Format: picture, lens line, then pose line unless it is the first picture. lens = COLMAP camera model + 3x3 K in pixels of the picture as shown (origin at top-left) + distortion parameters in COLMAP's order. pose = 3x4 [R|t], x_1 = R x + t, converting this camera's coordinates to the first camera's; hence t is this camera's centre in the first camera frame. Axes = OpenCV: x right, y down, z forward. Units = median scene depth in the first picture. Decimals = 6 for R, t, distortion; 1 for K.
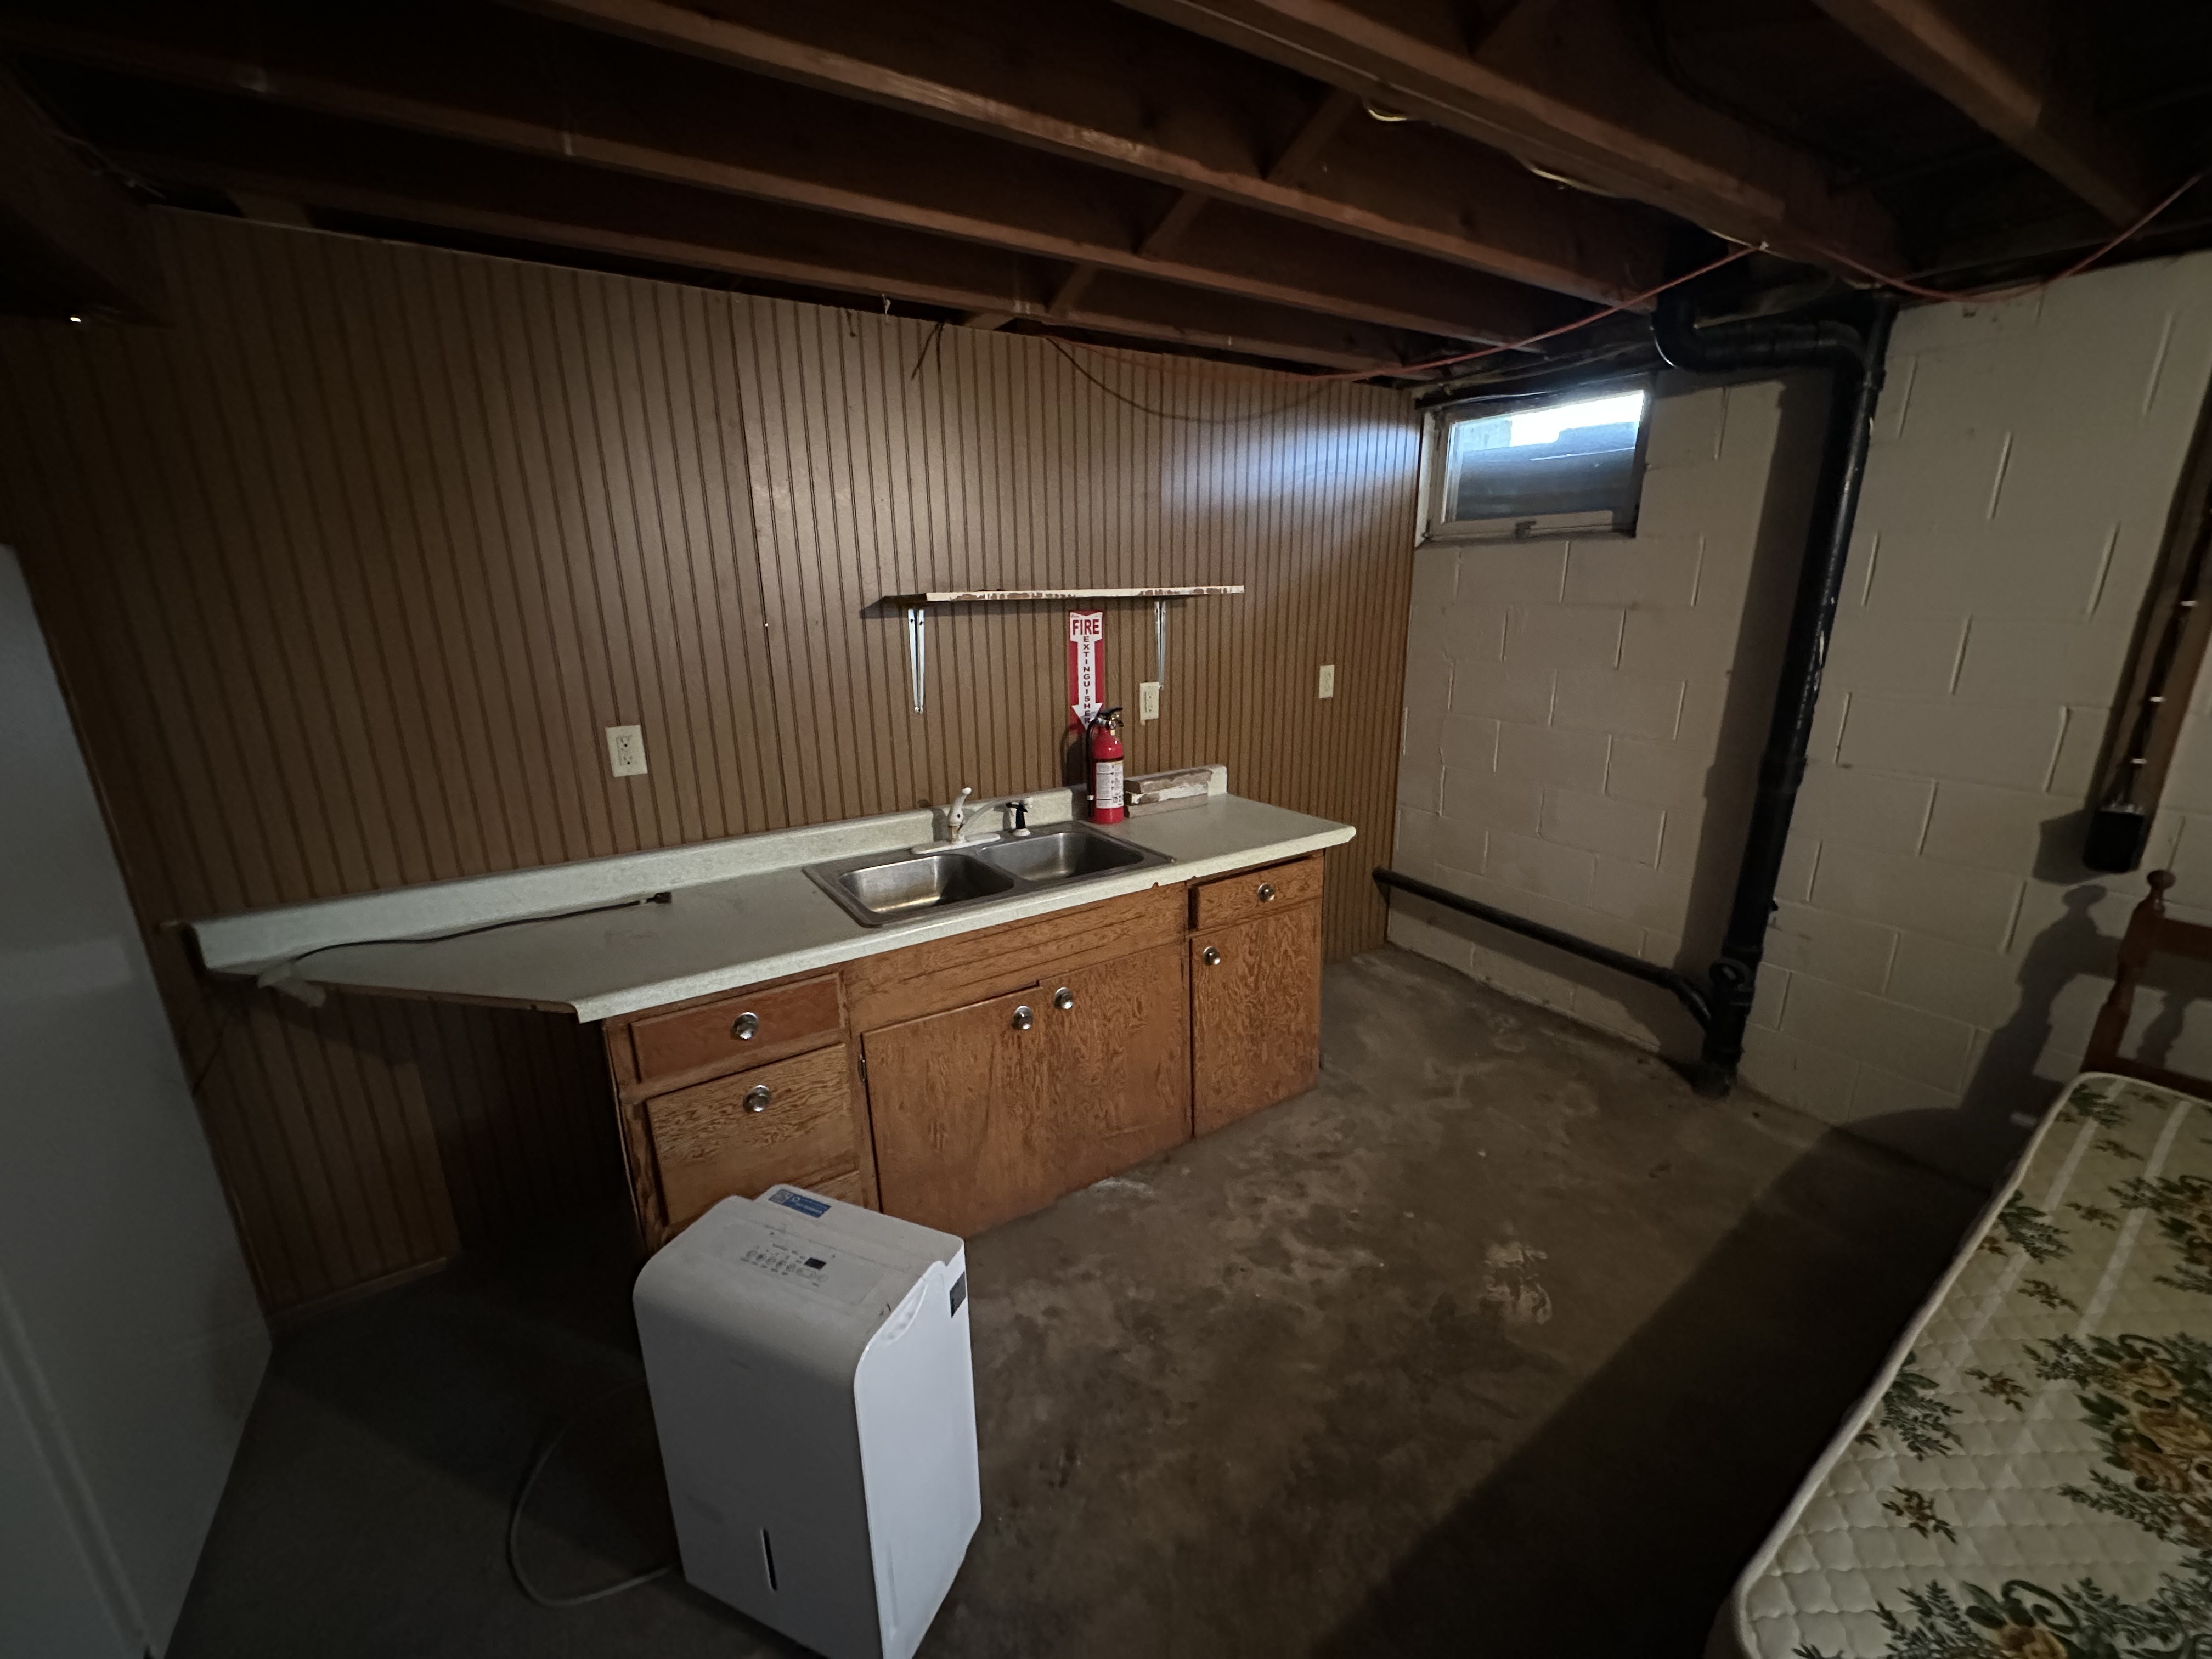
lens RADIAL K [[881.0, 0, 1110.8], [0, 881.0, 827.3], [0, 0, 1]] dist [-0.001463, 0.000385]
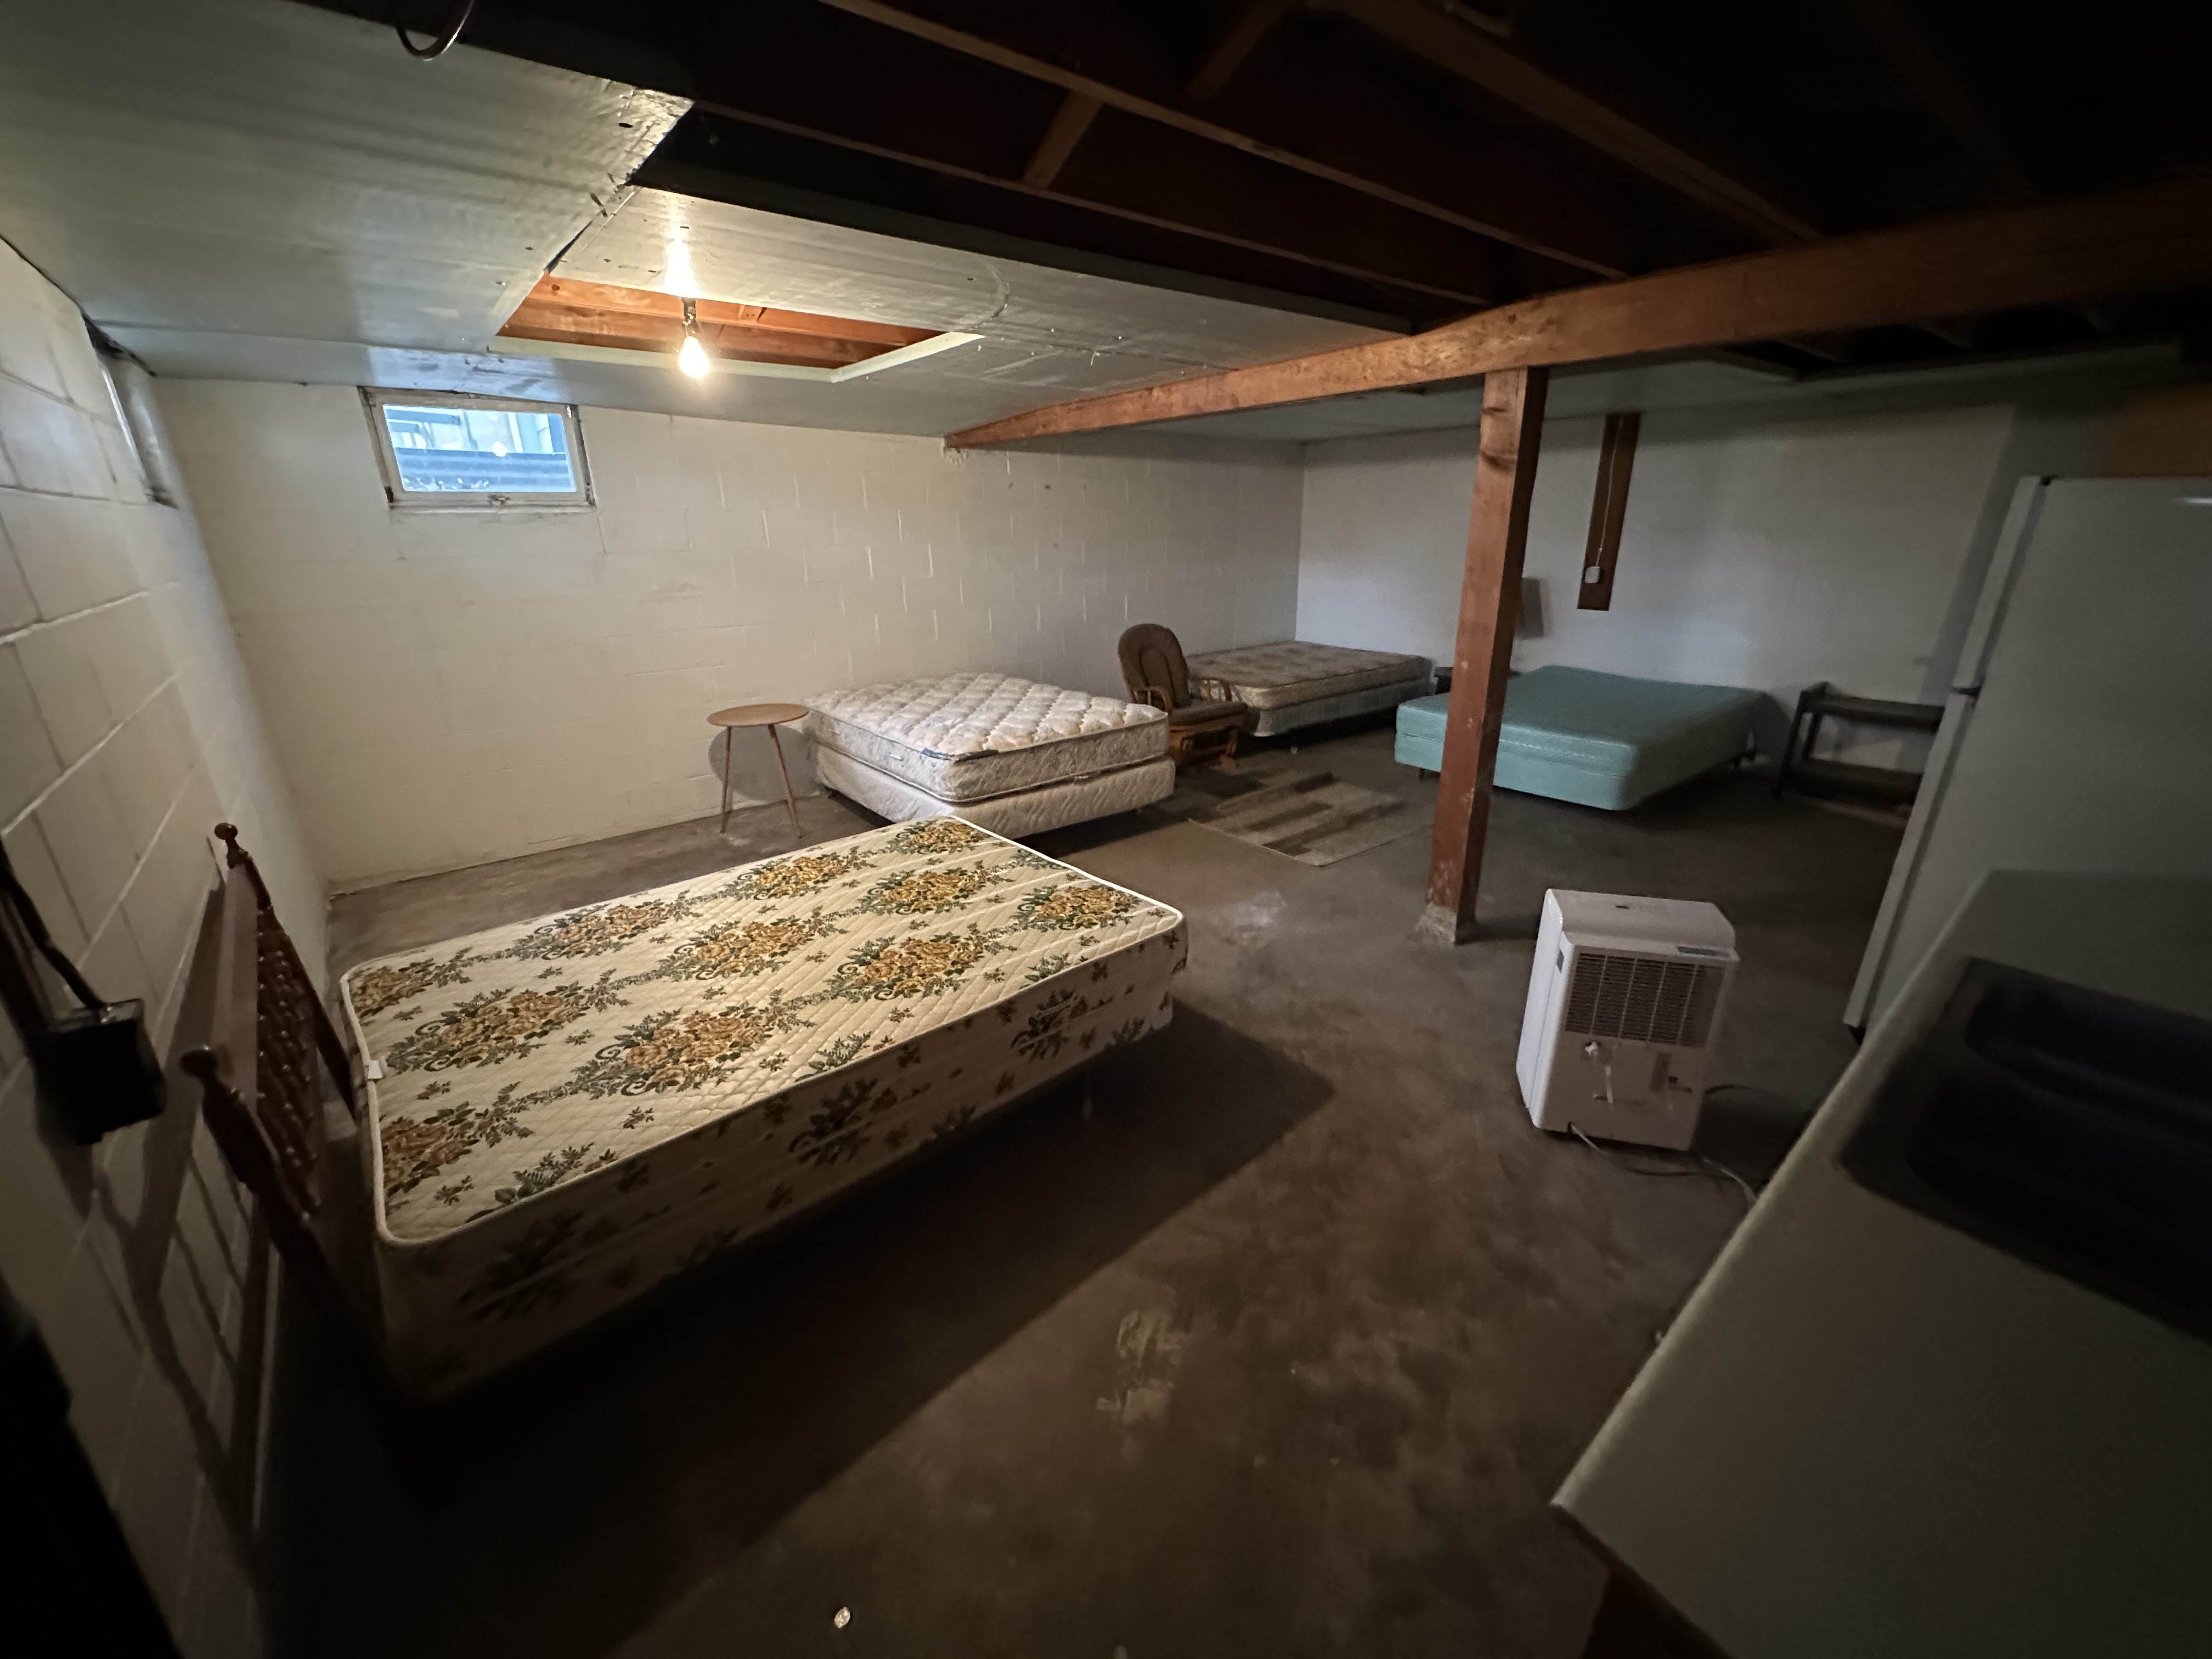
lens RADIAL K [[881.0, 0, 1091.7], [0, 881.0, 824.0], [0, 0, 1]] dist [-0.001463, 0.000385]
pose [[-0.994692, 0.058056, -0.084956, 0.643775], [-0.001179, 0.819146, 0.573583, -0.491861], [0.102891, 0.570639, -0.814730, 1.621385]]
